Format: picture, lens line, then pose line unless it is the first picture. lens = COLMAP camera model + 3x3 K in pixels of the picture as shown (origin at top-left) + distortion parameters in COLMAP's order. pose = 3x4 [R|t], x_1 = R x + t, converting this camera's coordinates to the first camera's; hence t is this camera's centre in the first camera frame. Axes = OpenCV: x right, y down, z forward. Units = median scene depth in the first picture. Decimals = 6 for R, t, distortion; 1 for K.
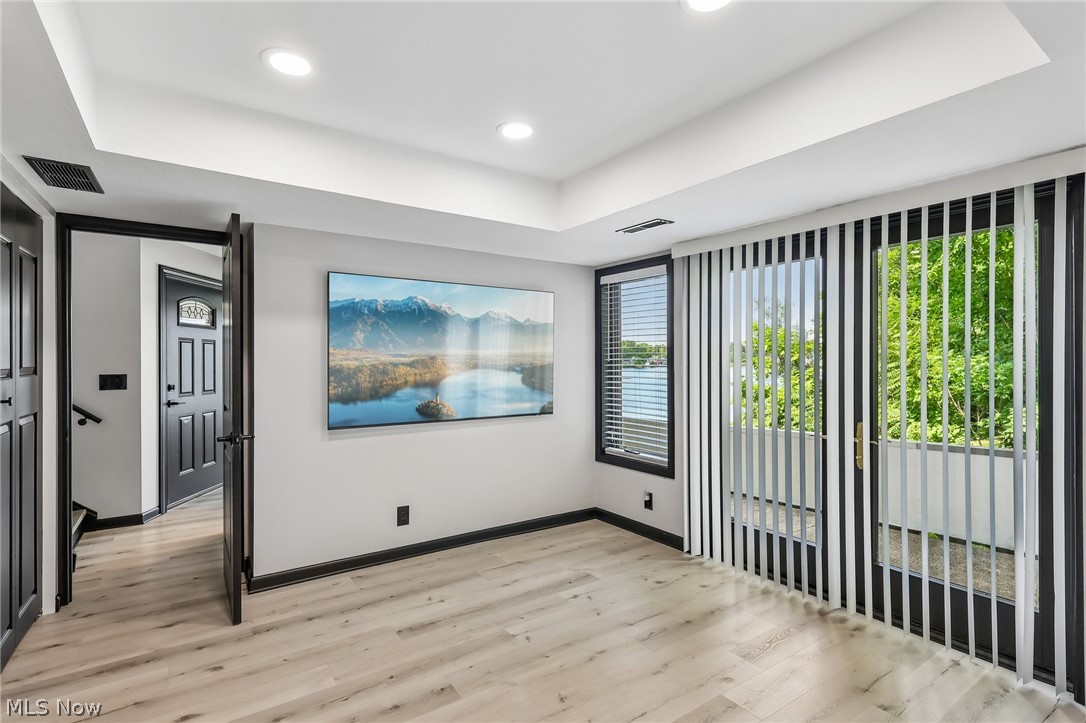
lens RADIAL K [[502.6, 0, 559.0], [0, 502.6, 360.5], [0, 0, 1]] dist [-0.004608, 0.000150]
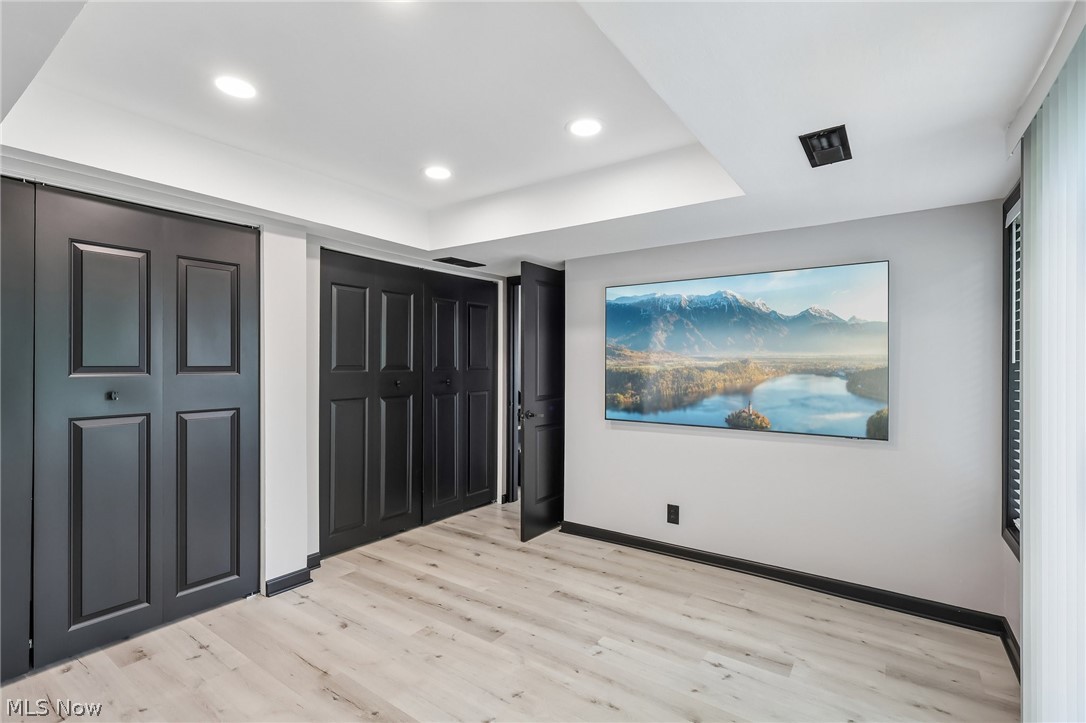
lens RADIAL K [[502.6, 0, 534.6], [0, 502.6, 362.7], [0, 0, 1]] dist [-0.004608, 0.000150]
pose [[0.346882, 0.003251, -0.937903, 0.620471], [-0.001970, 0.999994, 0.002737, -0.000168], [0.937907, 0.000898, 0.346886, 0.436318]]
